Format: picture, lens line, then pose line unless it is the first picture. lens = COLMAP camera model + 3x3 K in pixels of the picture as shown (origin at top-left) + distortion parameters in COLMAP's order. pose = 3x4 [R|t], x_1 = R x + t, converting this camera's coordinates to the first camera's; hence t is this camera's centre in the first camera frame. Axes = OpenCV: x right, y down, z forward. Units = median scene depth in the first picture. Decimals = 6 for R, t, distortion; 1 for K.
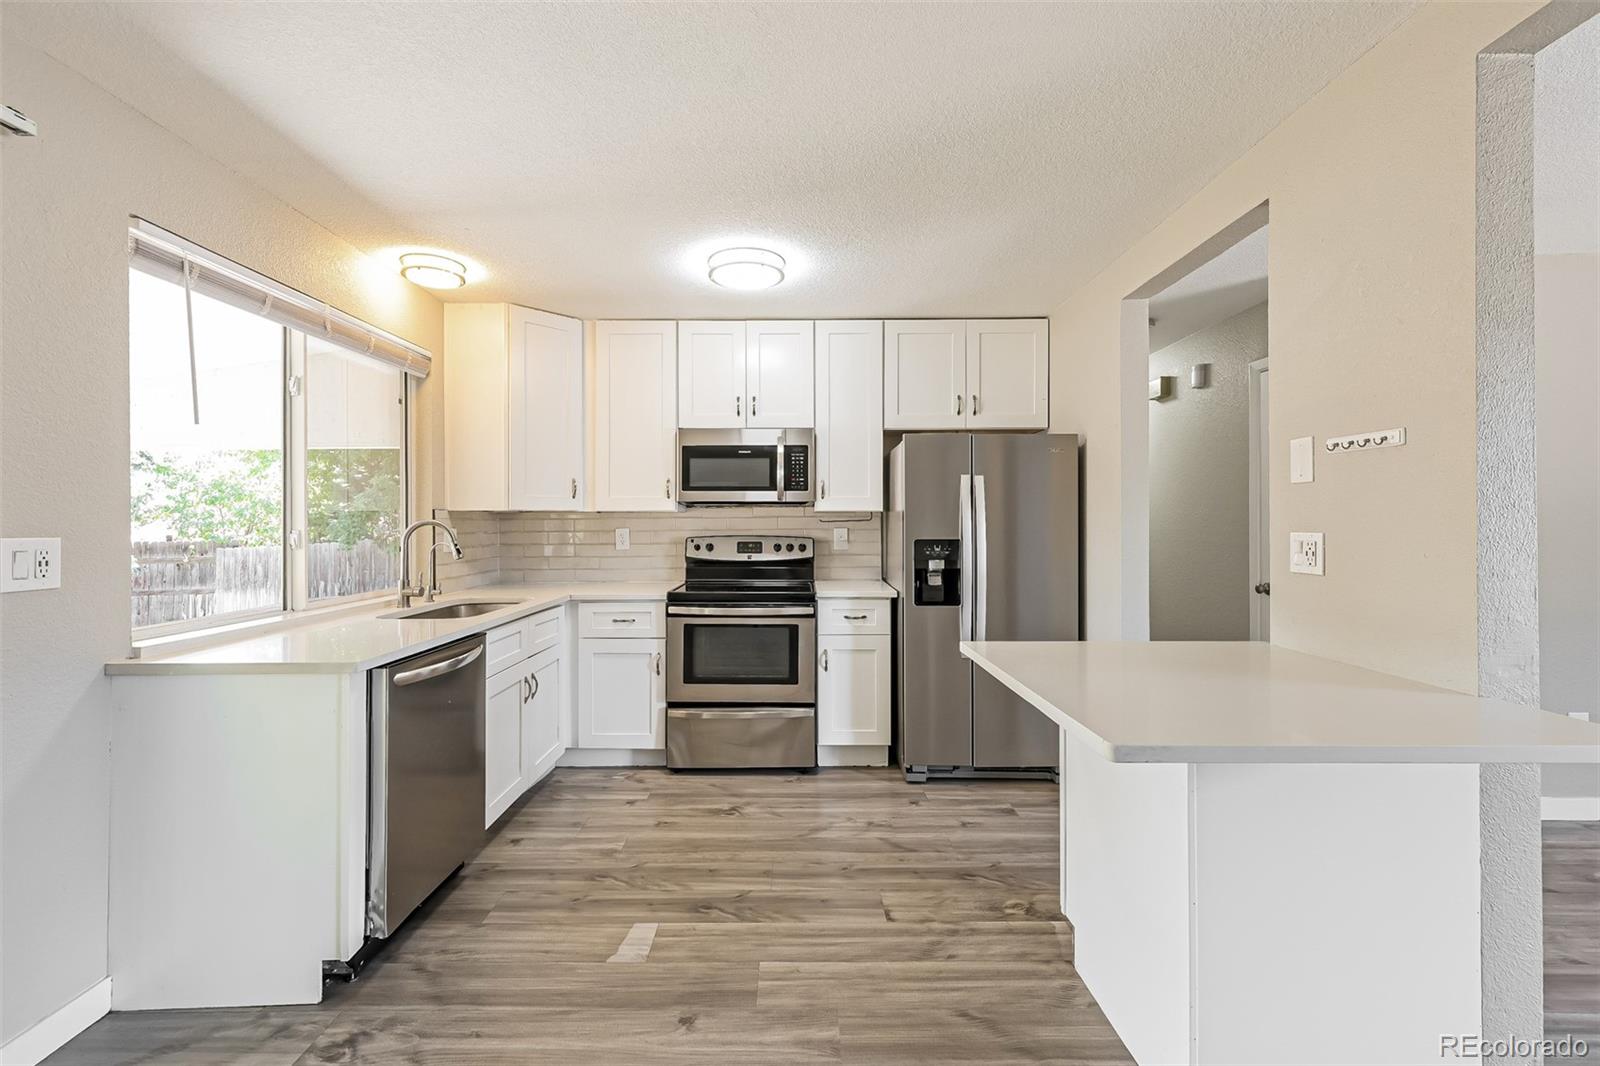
lens RADIAL K [[675.9, 0, 788.0], [0, 675.9, 522.5], [0, 0, 1]] dist [0.002848, 0.000251]
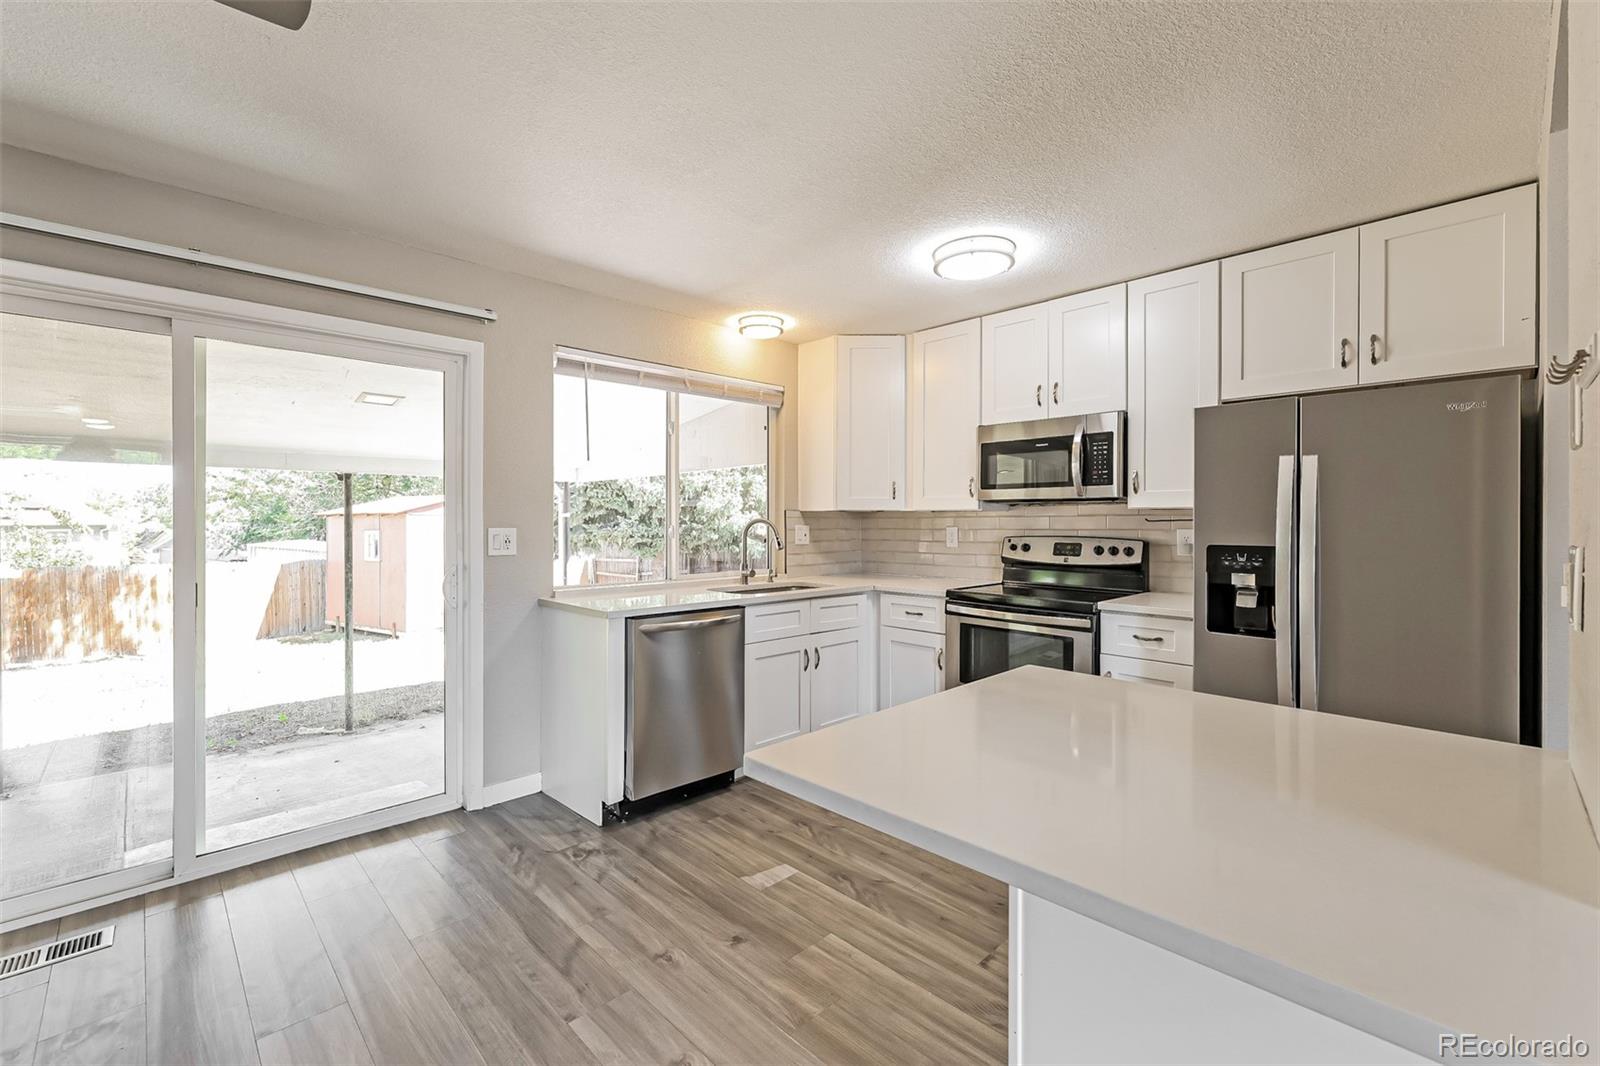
lens RADIAL K [[675.9, 0, 788.0], [0, 675.9, 522.5], [0, 0, 1]] dist [0.002848, 0.000251]
pose [[0.693520, 0.005361, -0.720417, 0.400469], [-0.003223, 0.999985, 0.004339, -0.001989], [0.720430, -0.000688, 0.693528, 0.124288]]
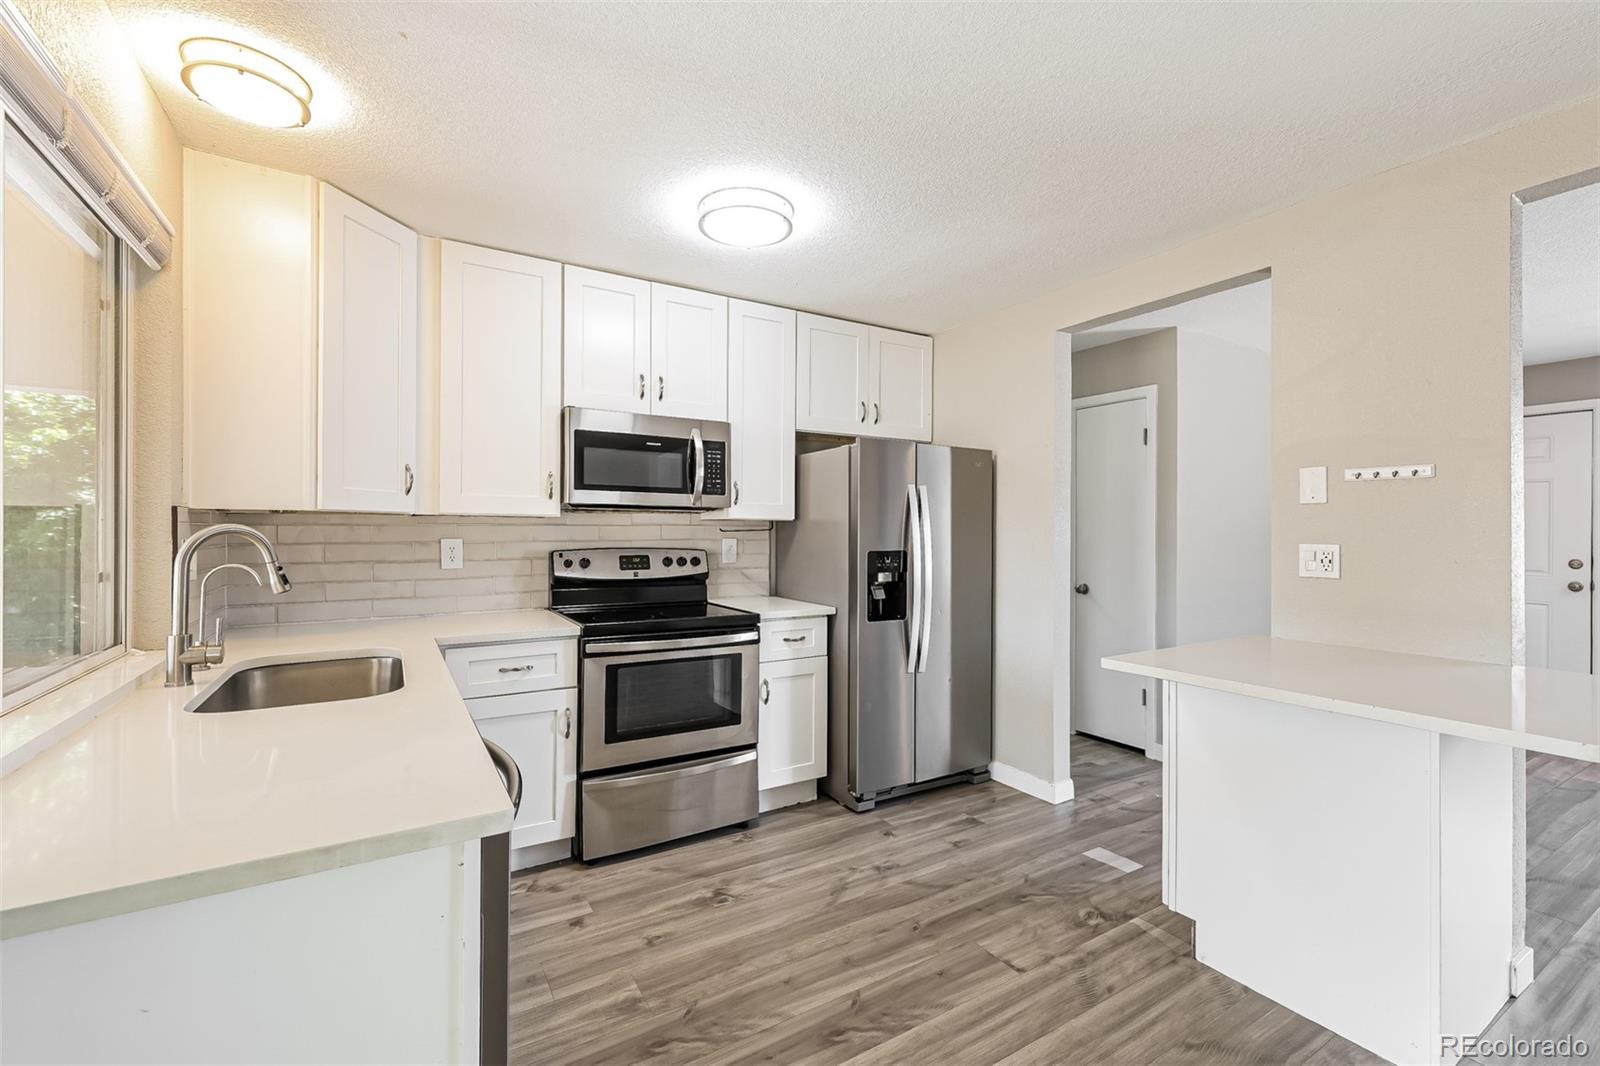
lens RADIAL K [[682.7, 0, 789.4], [0, 682.7, 529.1], [0, 0, 1]] dist [0.002206, 0.000245]
pose [[0.852503, 0.007326, 0.522671, -0.389797], [-0.006201, 0.999973, -0.003903, -0.001136], [-0.522686, 0.000087, 0.852526, 0.246255]]
